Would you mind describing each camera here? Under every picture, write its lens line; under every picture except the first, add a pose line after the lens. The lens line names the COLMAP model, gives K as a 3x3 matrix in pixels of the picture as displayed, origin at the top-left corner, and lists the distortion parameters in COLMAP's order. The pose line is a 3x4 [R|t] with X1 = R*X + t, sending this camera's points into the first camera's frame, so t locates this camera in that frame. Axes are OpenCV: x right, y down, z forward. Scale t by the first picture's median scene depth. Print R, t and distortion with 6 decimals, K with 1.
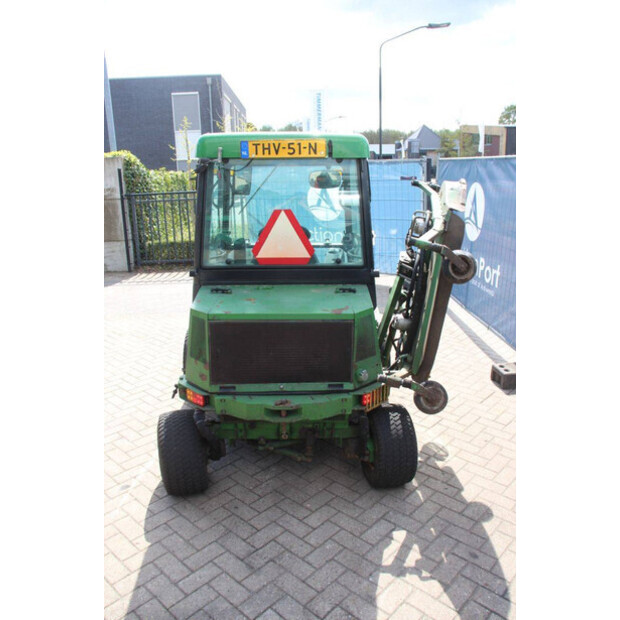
lens RADIAL K [[502.3, 0, 310.0], [0, 502.3, 310.0], [0, 0, 1]] dist [-0.156862, 0.116465]
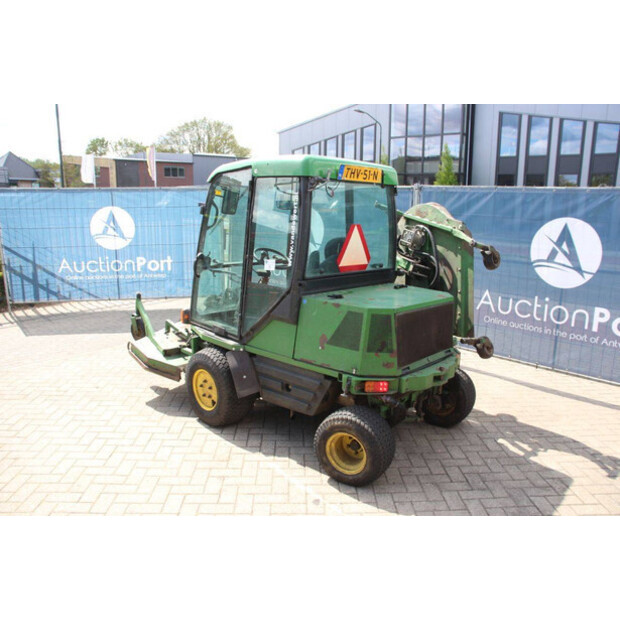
lens RADIAL K [[502.3, 0, 310.0], [0, 502.3, 310.0], [0, 0, 1]] dist [-0.156862, 0.116465]
pose [[0.712788, -0.117774, 0.691421, -1.020812], [0.160371, 0.987053, 0.002804, -0.022026], [-0.682799, 0.108885, 0.722447, 0.246288]]
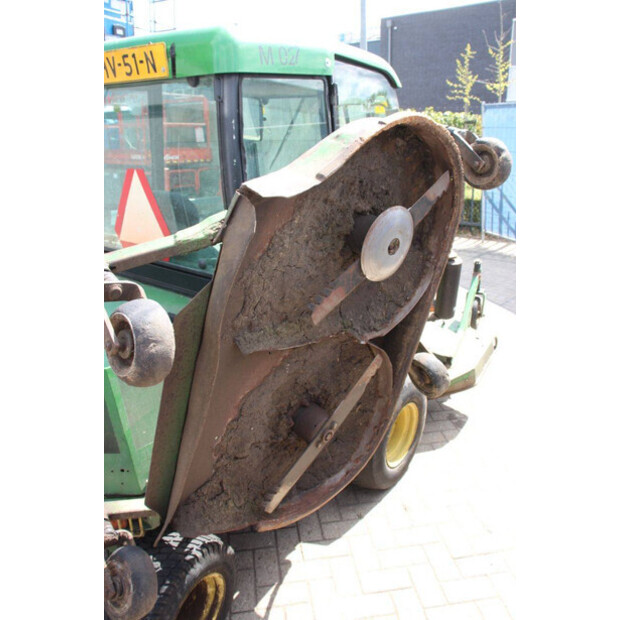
lens RADIAL K [[519.4, 0, 310.0], [0, 519.4, 310.0], [0, 0, 1]] dist [-0.157991, 0.150463]
pose [[0.785989, 0.218309, -0.578414, 0.541905], [-0.162044, 0.975618, 0.148027, -0.165154], [0.596627, -0.022619, 0.802200, 0.646025]]
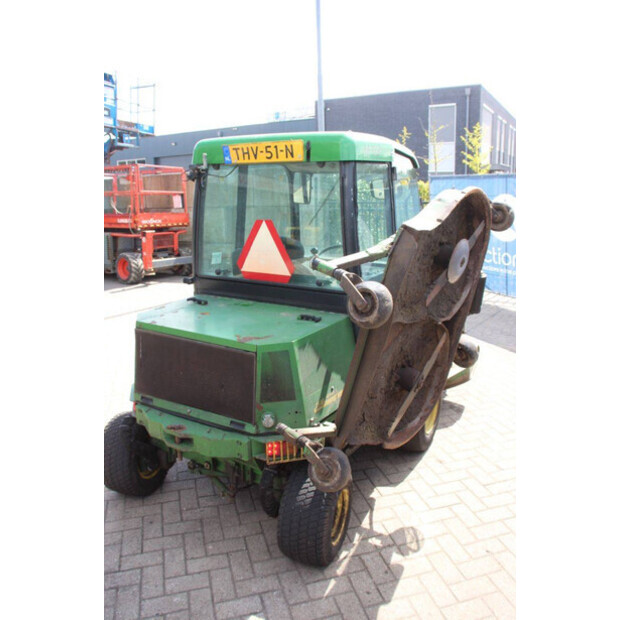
lens RADIAL K [[502.3, 0, 310.0], [0, 502.3, 310.0], [0, 0, 1]] dist [-0.156862, 0.116465]
pose [[0.863119, 0.125877, -0.489062, 0.500849], [-0.137659, 0.990407, 0.011969, -0.064639], [0.485877, 0.056993, 0.872167, 0.271862]]
